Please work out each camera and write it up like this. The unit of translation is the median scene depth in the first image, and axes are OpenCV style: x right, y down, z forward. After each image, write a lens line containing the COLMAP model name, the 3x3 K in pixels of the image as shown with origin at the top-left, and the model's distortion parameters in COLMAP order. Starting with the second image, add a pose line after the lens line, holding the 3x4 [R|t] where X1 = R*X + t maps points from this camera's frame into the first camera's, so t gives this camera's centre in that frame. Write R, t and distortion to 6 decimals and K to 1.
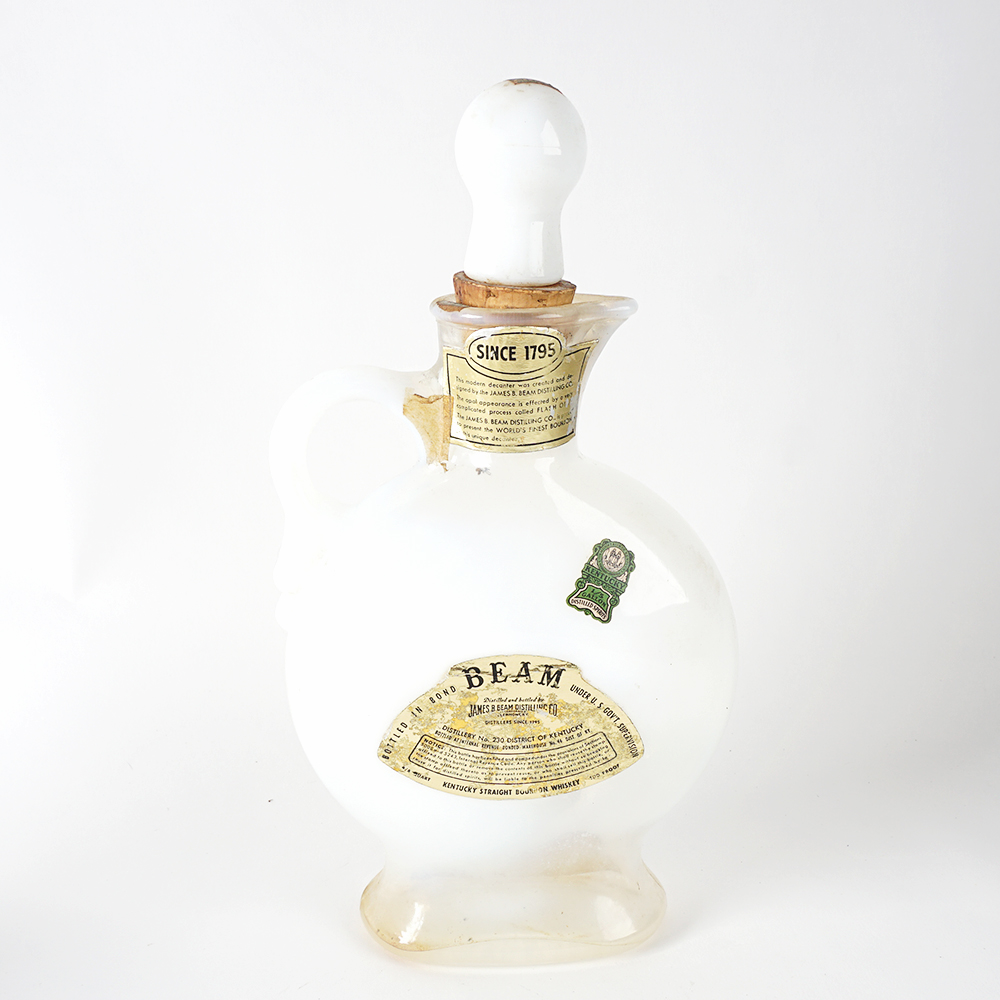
lens RADIAL K [[1245.0, 0, 500.2], [0, 1245.0, 542.0], [0, 0, 1]] dist [-0.016739, 0.002803]
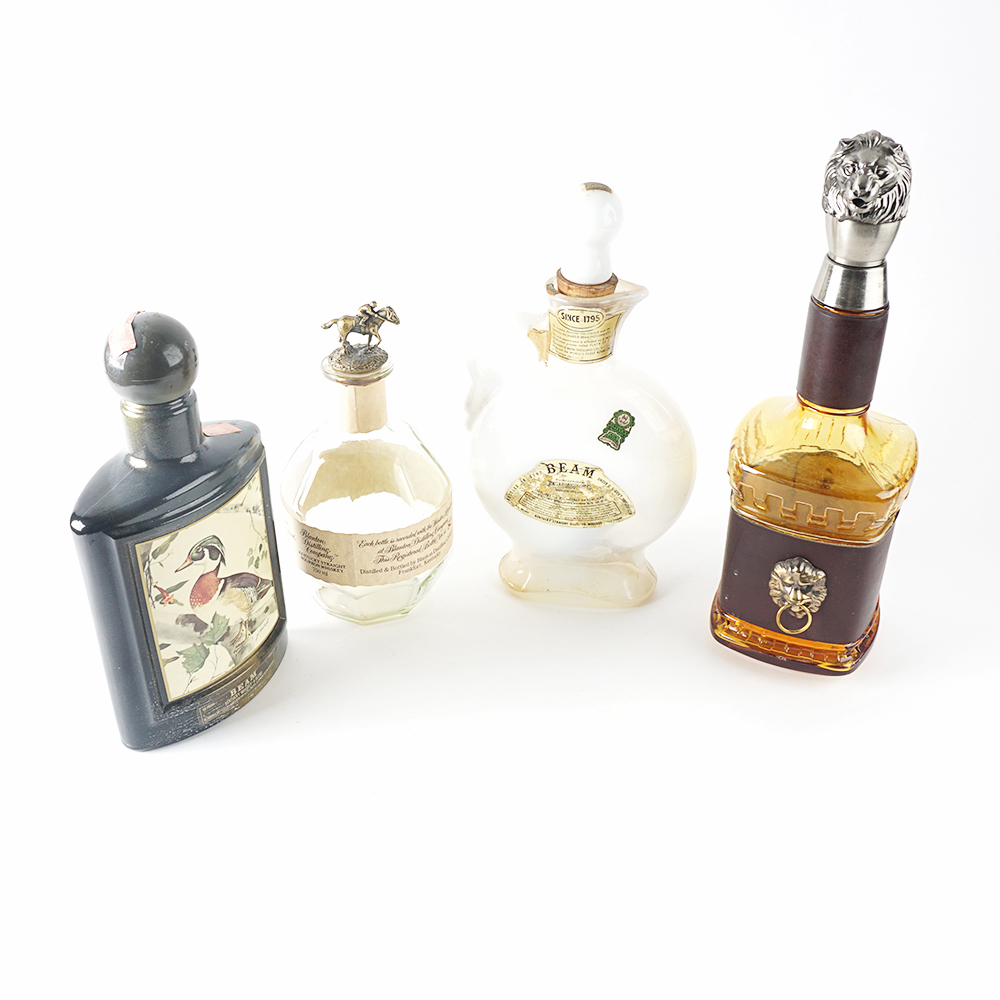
lens RADIAL K [[1221.0, 0, 500.0], [0, 1221.0, 500.0], [0, 0, 1]] dist [-0.000987, 0.005285]
pose [[0.971149, 0.125349, -0.202872, 0.311287], [-0.072633, 0.965769, 0.249028, -0.335404], [0.227143, -0.227108, 0.947010, -0.933923]]
